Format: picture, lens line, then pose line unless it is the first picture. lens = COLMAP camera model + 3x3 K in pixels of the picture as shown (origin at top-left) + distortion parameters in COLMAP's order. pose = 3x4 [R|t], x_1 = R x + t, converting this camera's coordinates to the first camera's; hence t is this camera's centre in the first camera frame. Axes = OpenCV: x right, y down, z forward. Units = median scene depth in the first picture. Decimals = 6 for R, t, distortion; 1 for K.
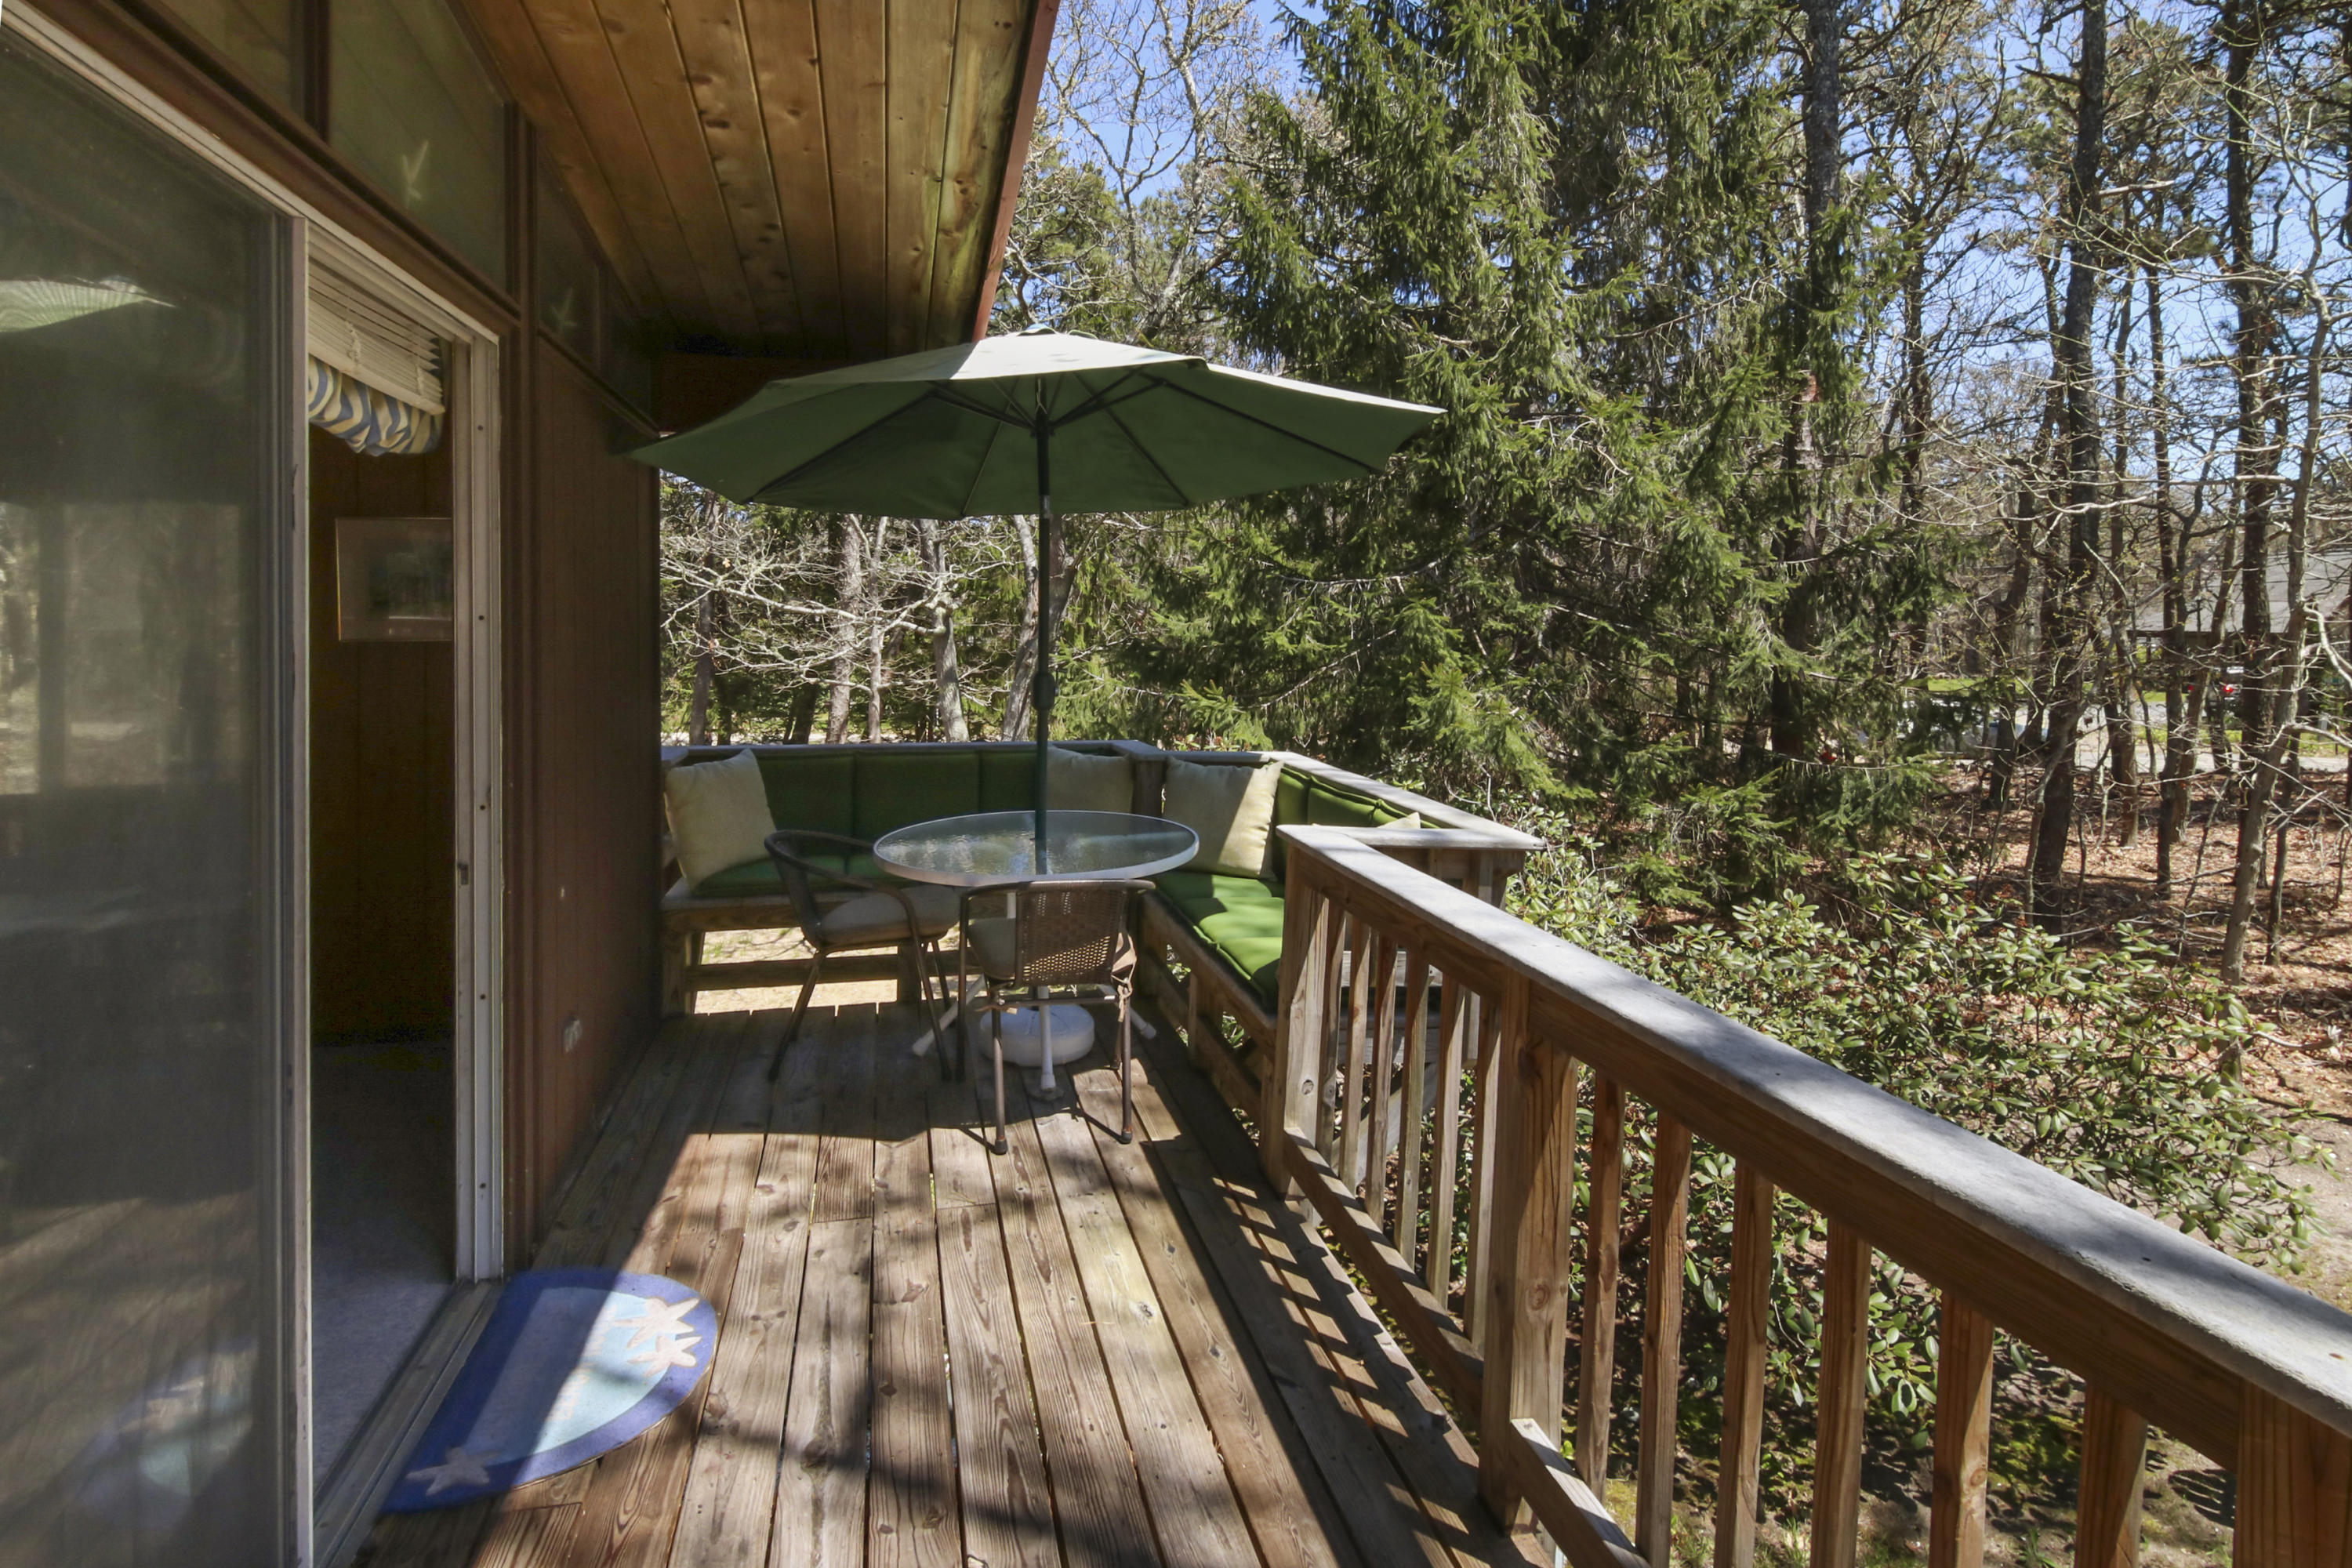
lens RADIAL K [[1176.4, 0, 1197.2], [0, 1176.4, 640.6], [0, 0, 1]] dist [-0.000070, -0.007233]
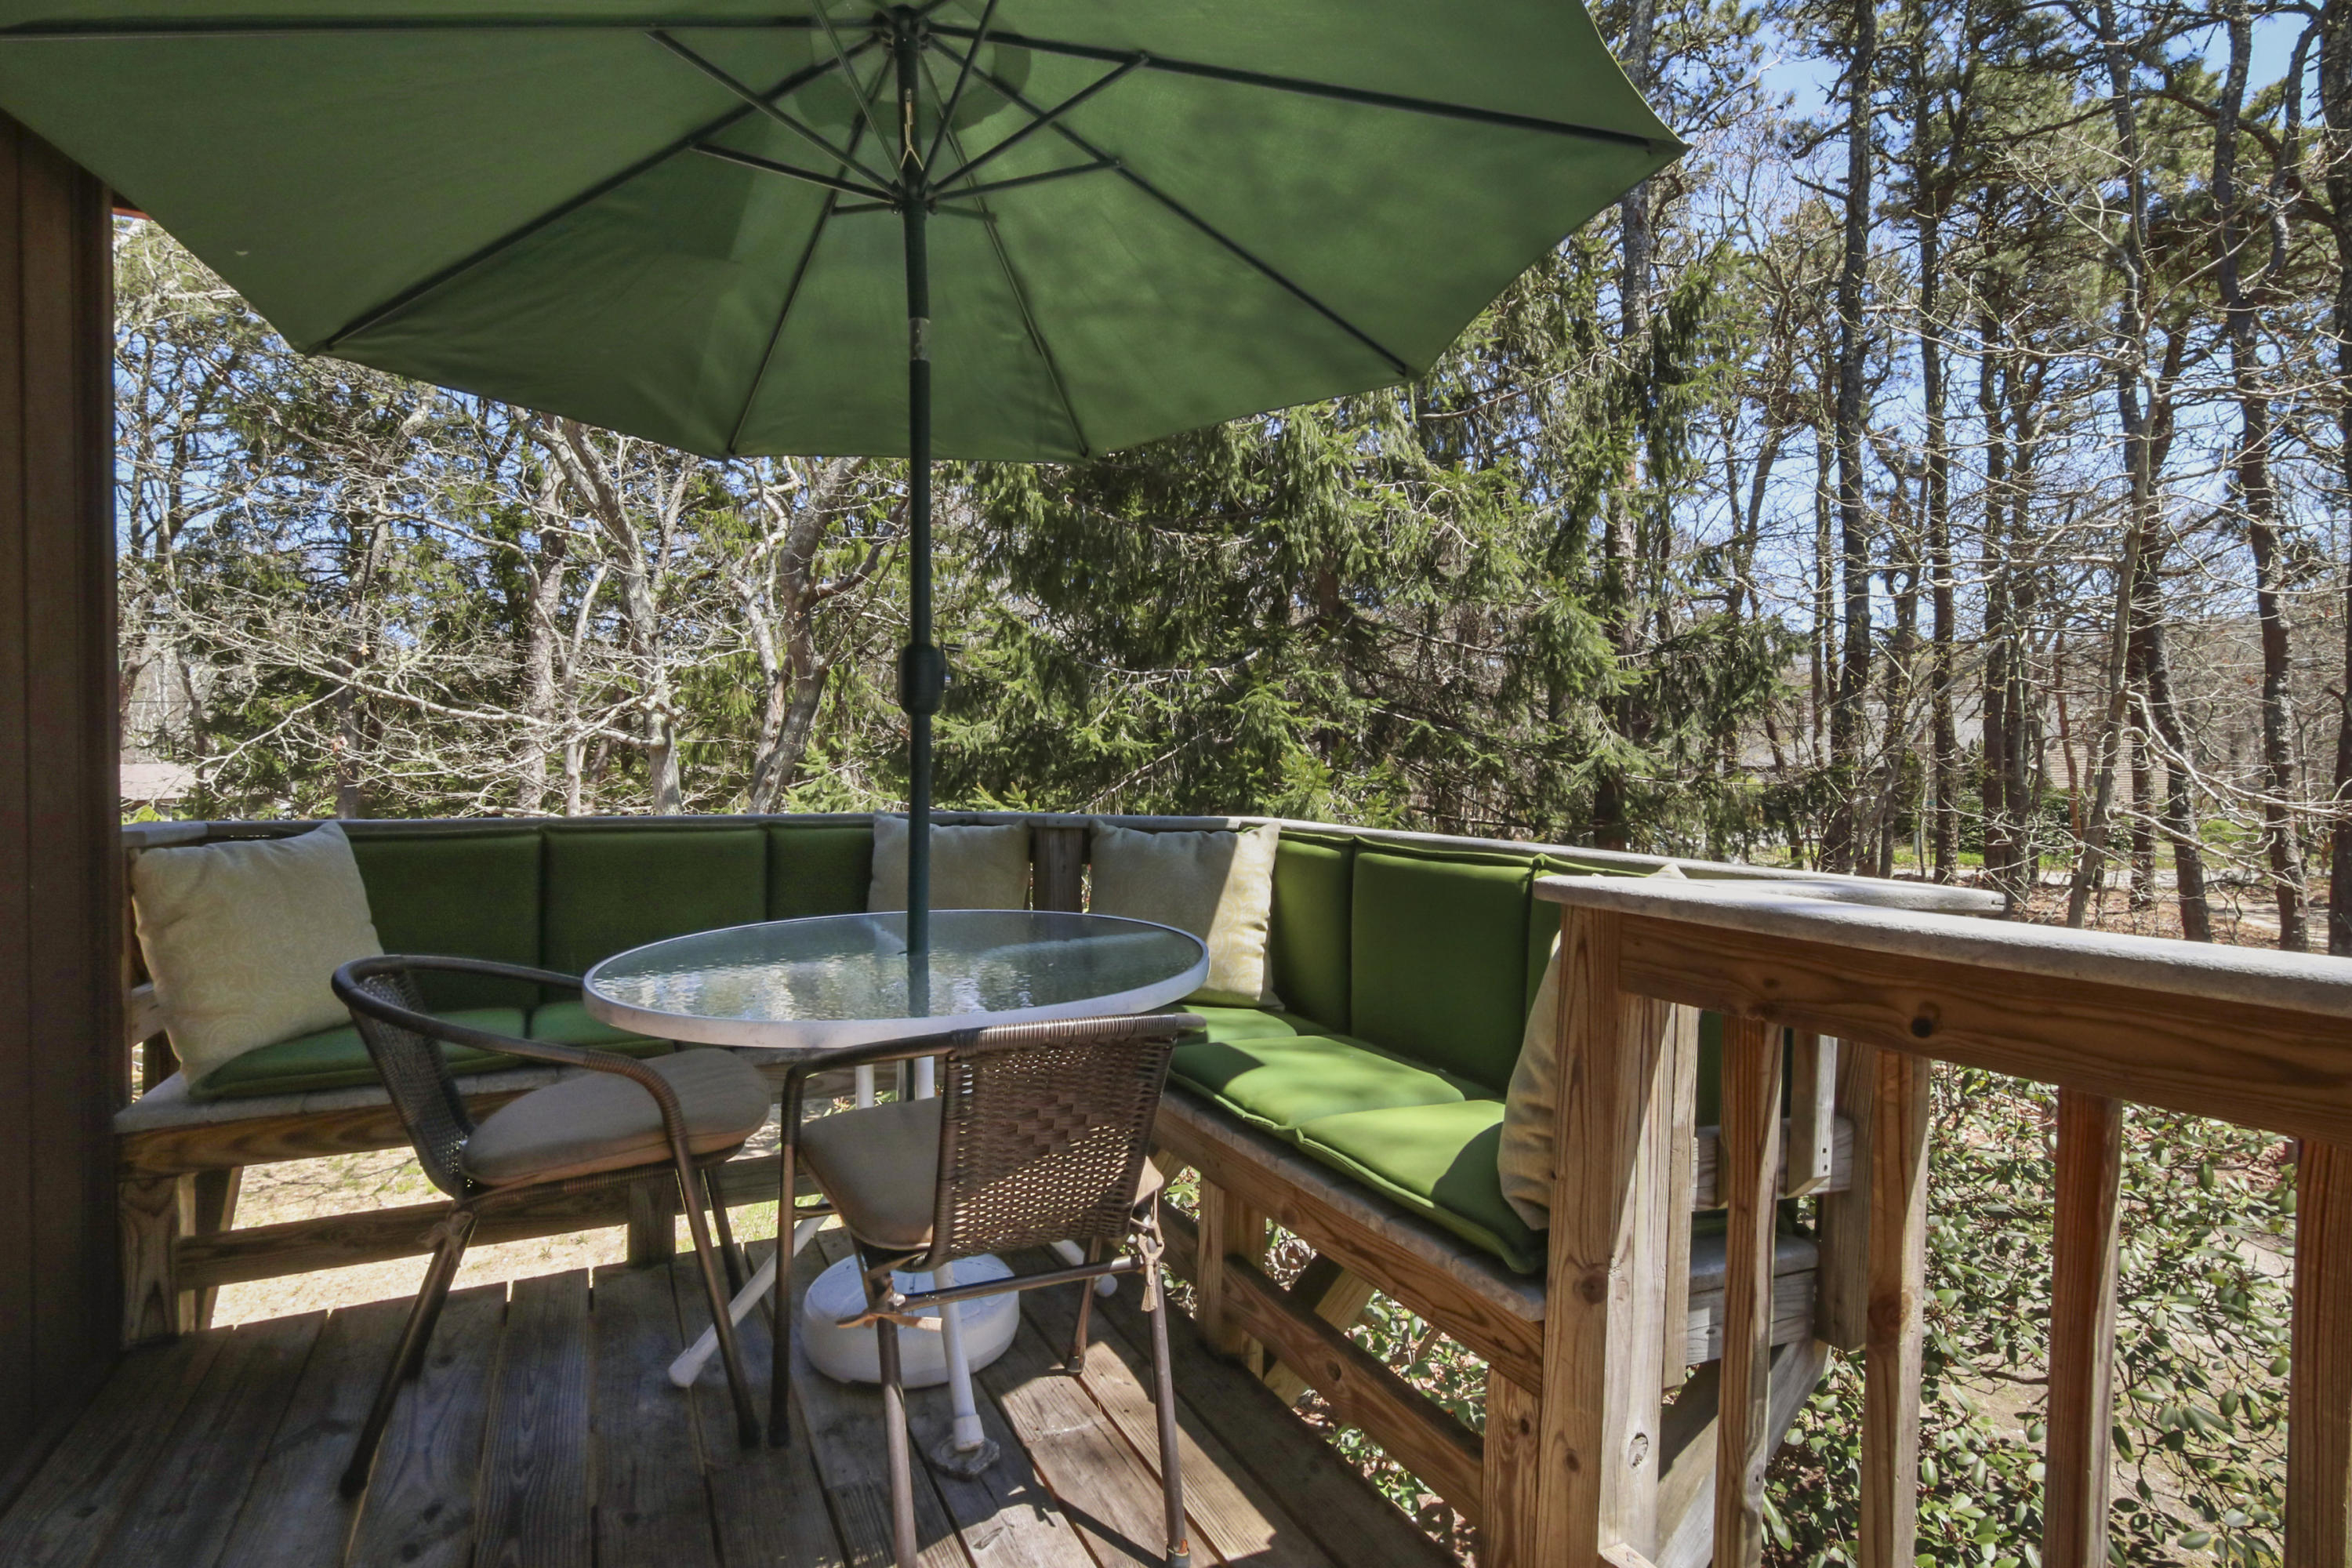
lens RADIAL K [[1176.4, 0, 1192.5], [0, 1176.4, 777.0], [0, 0, 1]] dist [-0.000070, -0.007233]
pose [[0.976149, -0.008486, 0.216934, -0.049431], [0.009187, 0.999955, -0.002227, 0.035408], [-0.216905, 0.004167, 0.976184, 0.174080]]
